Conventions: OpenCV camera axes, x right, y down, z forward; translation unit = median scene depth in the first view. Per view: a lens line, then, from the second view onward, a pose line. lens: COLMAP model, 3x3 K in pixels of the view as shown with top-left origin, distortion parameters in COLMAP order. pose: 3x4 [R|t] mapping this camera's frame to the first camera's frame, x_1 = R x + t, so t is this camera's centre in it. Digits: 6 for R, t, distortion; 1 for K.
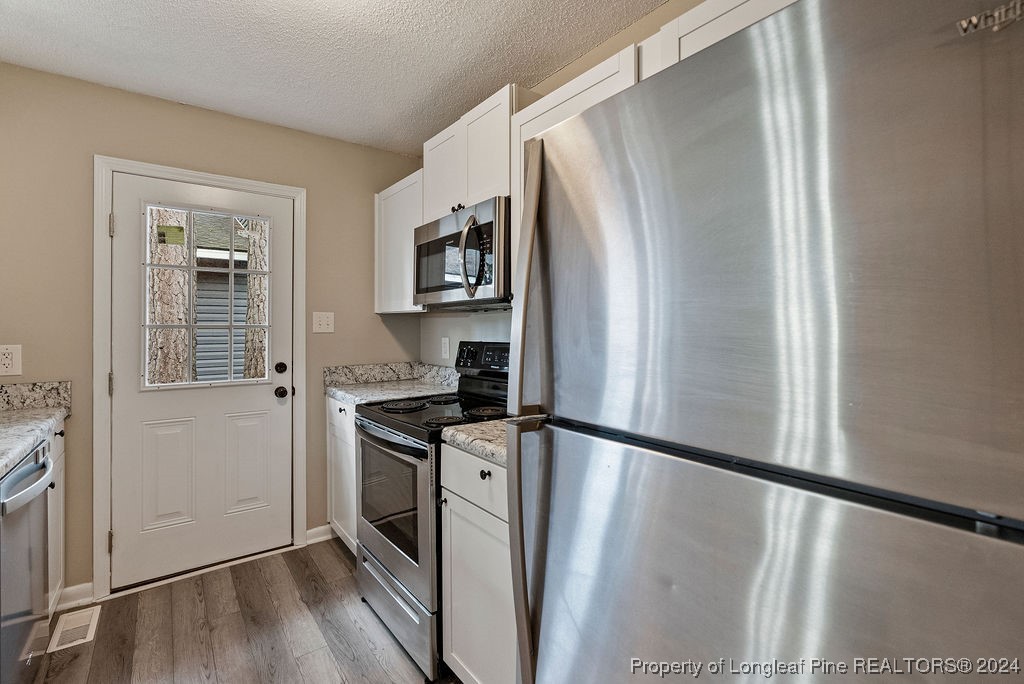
lens RADIAL K [[468.2, 0, 516.6], [0, 468.2, 327.9], [0, 0, 1]] dist [-0.007548, 0.002742]
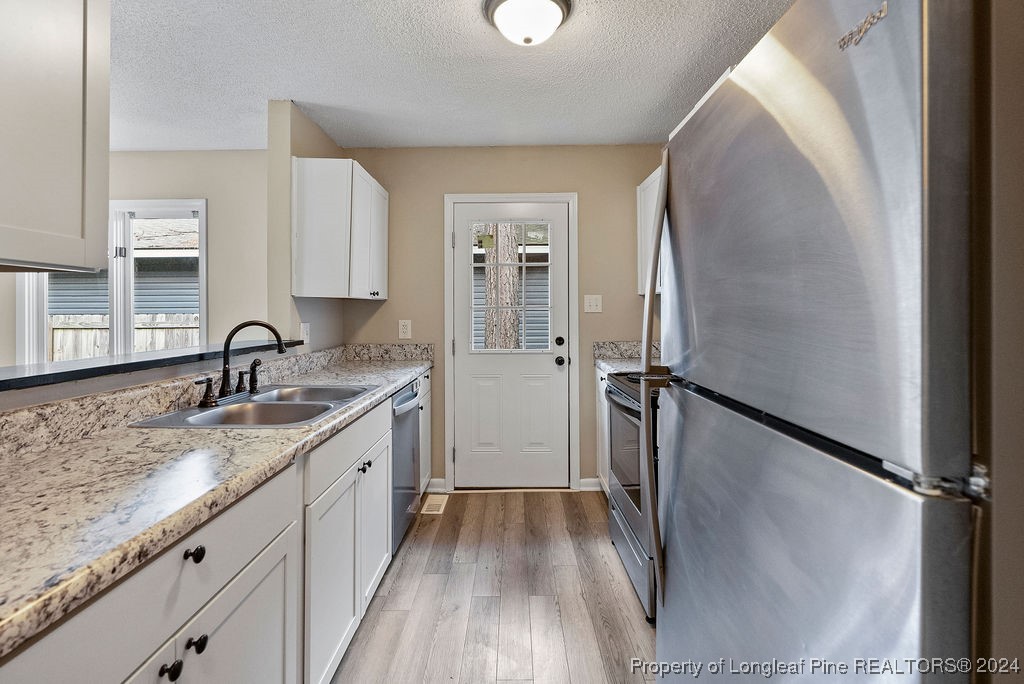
lens RADIAL K [[468.2, 0, 510.1], [0, 468.2, 306.0], [0, 0, 1]] dist [-0.007548, 0.002742]
pose [[0.800930, -0.010939, -0.598657, 0.159937], [0.006482, 0.999933, -0.009598, 0.004866], [0.598722, 0.003807, 0.800948, -0.079083]]
